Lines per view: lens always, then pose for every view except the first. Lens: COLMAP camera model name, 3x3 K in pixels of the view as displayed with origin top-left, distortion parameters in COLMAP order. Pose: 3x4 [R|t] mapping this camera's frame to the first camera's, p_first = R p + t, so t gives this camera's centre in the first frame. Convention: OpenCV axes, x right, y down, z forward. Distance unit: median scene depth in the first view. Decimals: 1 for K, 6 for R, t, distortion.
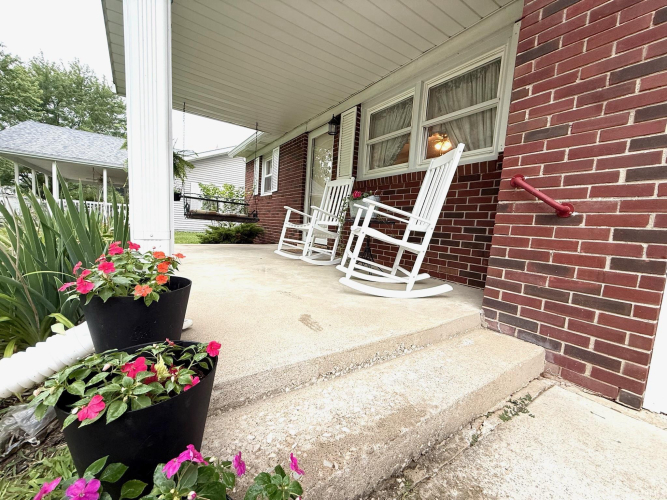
lens RADIAL K [[266.0, 0, 333.5], [0, 266.0, 250.0], [0, 0, 1]] dist [-0.000989, -0.000052]
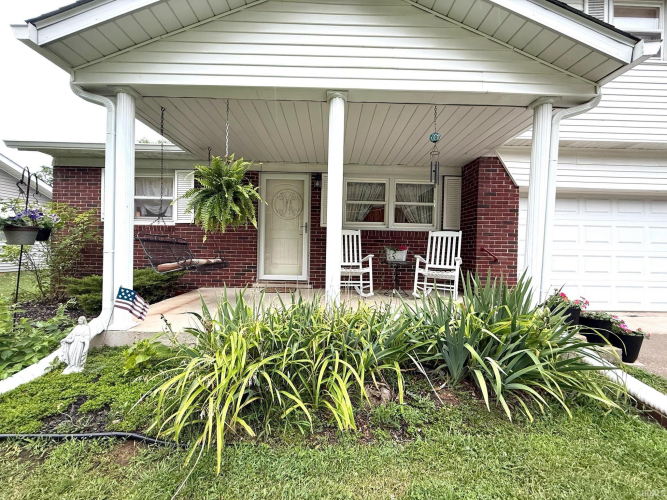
lens RADIAL K [[266.0, 0, 333.5], [0, 266.0, 250.0], [0, 0, 1]] dist [-0.000989, -0.000052]
pose [[0.550227, -0.056971, 0.833069, -1.665433], [0.092504, 0.995688, 0.006995, -0.274388], [-0.829875, 0.073213, 0.553125, 0.497607]]
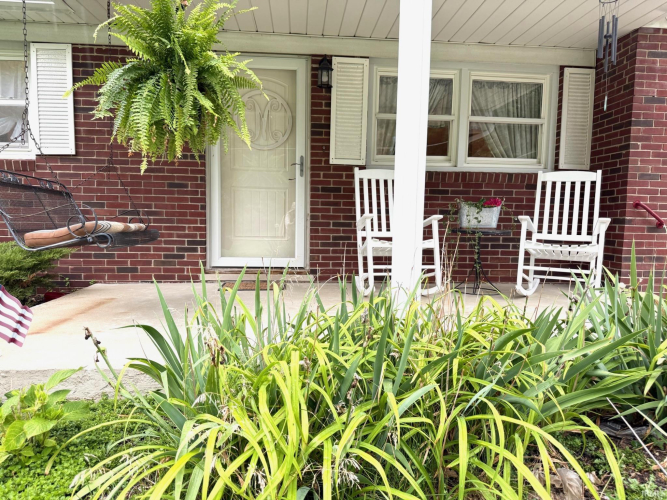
lens RADIAL K [[463.9, 0, 333.9], [0, 463.9, 263.2], [0, 0, 1]] dist [0.038171, -0.046451]
pose [[0.487703, -0.136997, 0.862194, -1.655196], [0.095918, 0.990040, 0.103055, -0.242775], [-0.867725, 0.032440, 0.495986, 0.786409]]
